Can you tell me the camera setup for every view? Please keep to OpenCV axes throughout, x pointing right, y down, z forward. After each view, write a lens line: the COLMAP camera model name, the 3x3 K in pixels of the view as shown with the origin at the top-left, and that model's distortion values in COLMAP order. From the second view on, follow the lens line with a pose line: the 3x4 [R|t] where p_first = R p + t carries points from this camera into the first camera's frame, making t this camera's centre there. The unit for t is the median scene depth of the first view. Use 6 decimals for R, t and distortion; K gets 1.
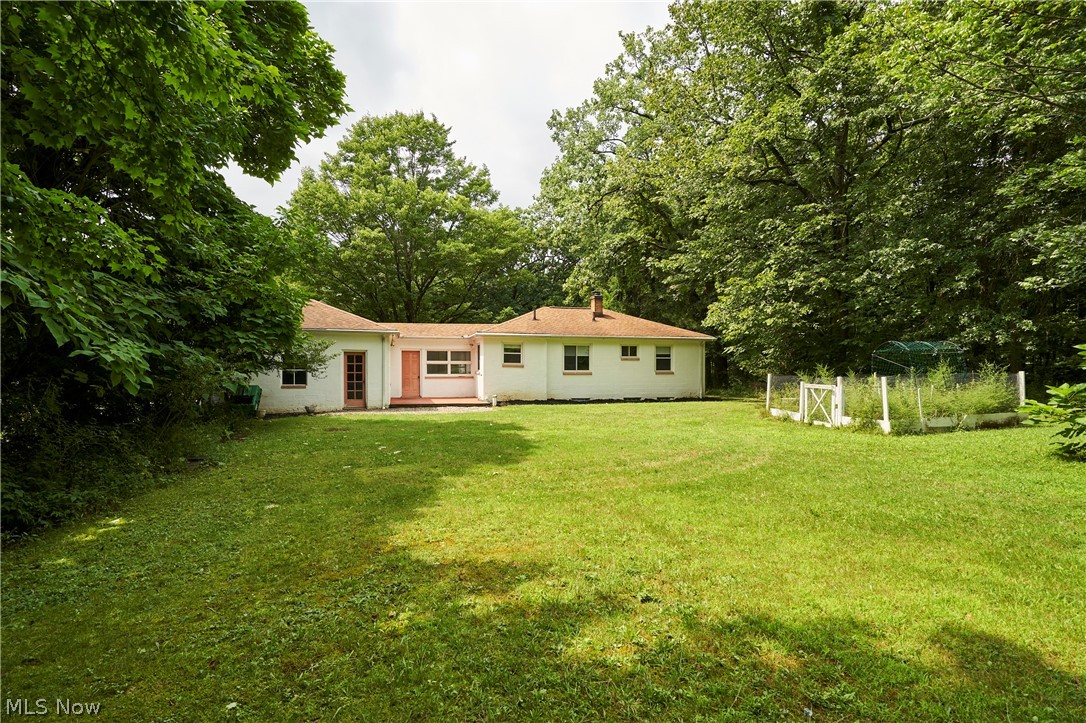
lens RADIAL K [[526.0, 0, 543.0], [0, 526.0, 361.5], [0, 0, 1]] dist [0.000037, -0.000007]
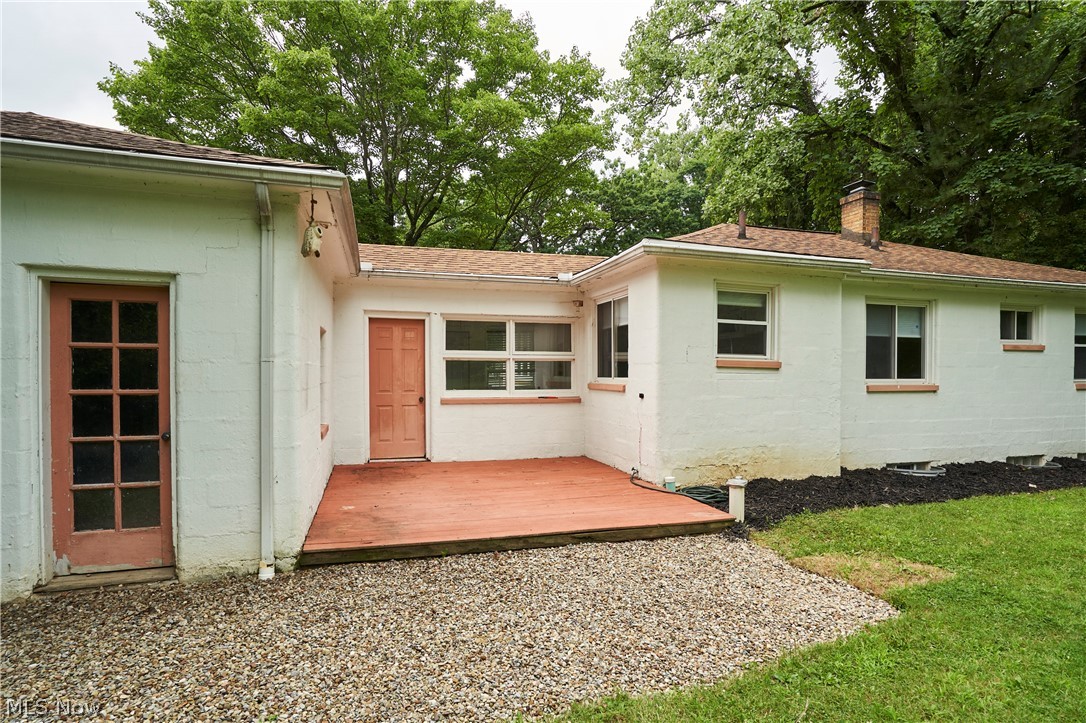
lens RADIAL K [[553.6, 0, 544.0], [0, 553.6, 373.6], [0, 0, 1]] dist [-0.000655, -0.000038]
pose [[0.999523, 0.002544, 0.030779, -0.170466], [-0.002880, 0.999937, 0.010857, 0.009819], [-0.030750, -0.010941, 0.999467, 0.653463]]
